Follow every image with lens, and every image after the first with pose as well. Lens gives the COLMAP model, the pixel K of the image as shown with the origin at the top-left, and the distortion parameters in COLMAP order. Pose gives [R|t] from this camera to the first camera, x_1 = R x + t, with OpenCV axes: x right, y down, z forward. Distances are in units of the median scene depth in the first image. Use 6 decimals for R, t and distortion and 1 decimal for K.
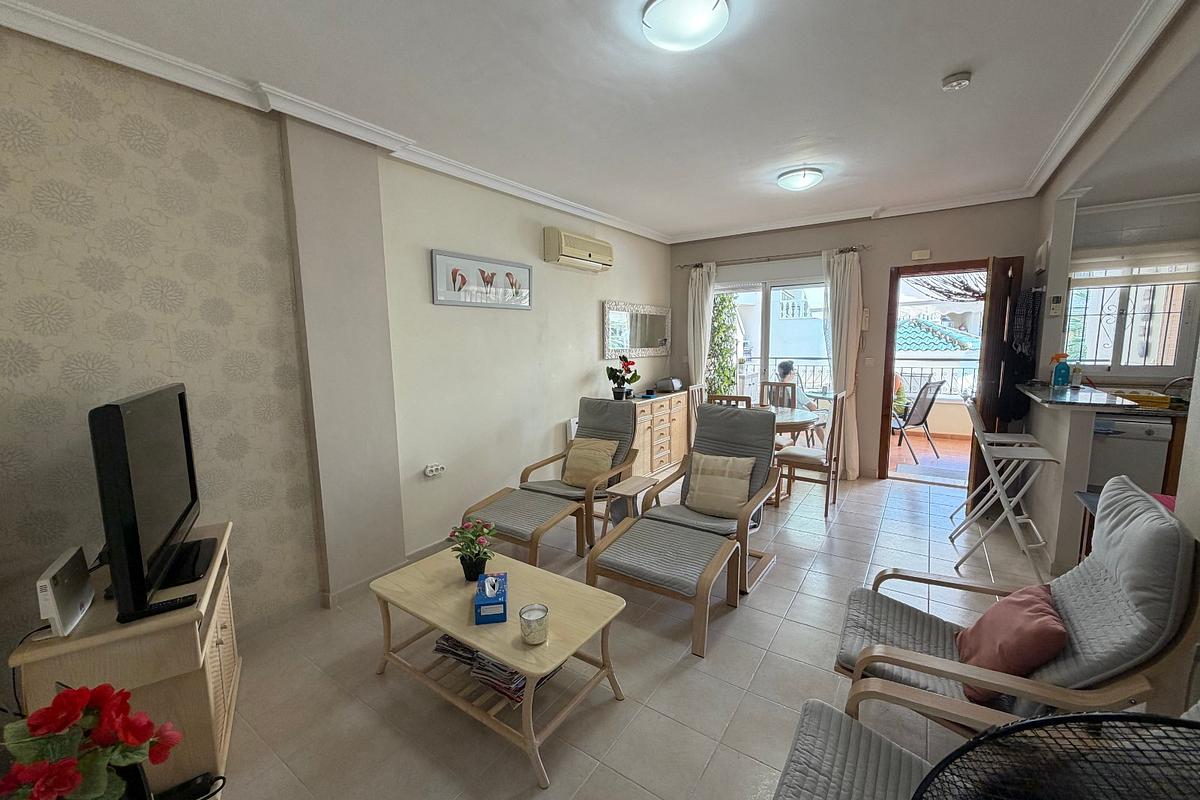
lens RADIAL K [[476.5, 0, 598.0], [0, 476.5, 401.5], [0, 0, 1]] dist [-0.001133, 0.000098]
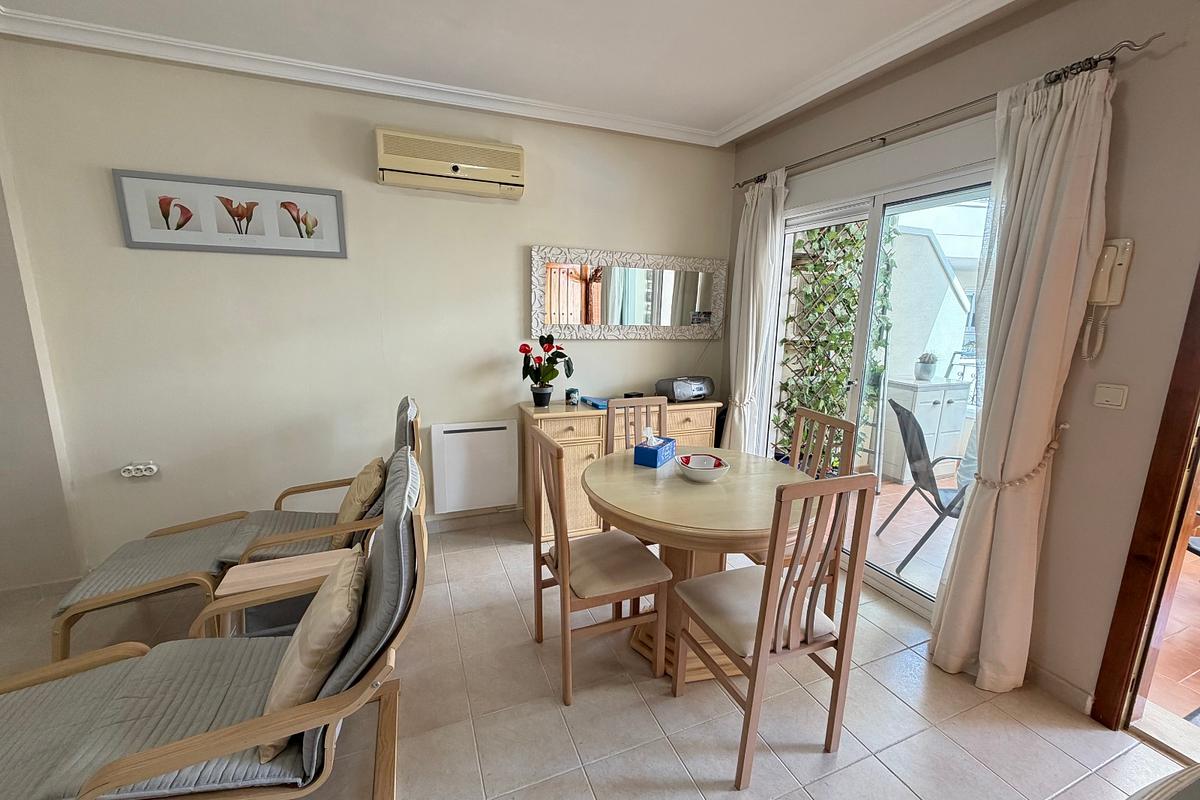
lens RADIAL K [[476.5, 0, 596.2], [0, 476.5, 400.1], [0, 0, 1]] dist [-0.001133, 0.000098]
pose [[0.835965, 0.132505, -0.532546, 0.640107], [-0.101224, 0.990993, 0.087677, -0.104825], [0.539367, -0.019388, 0.841848, 0.731538]]
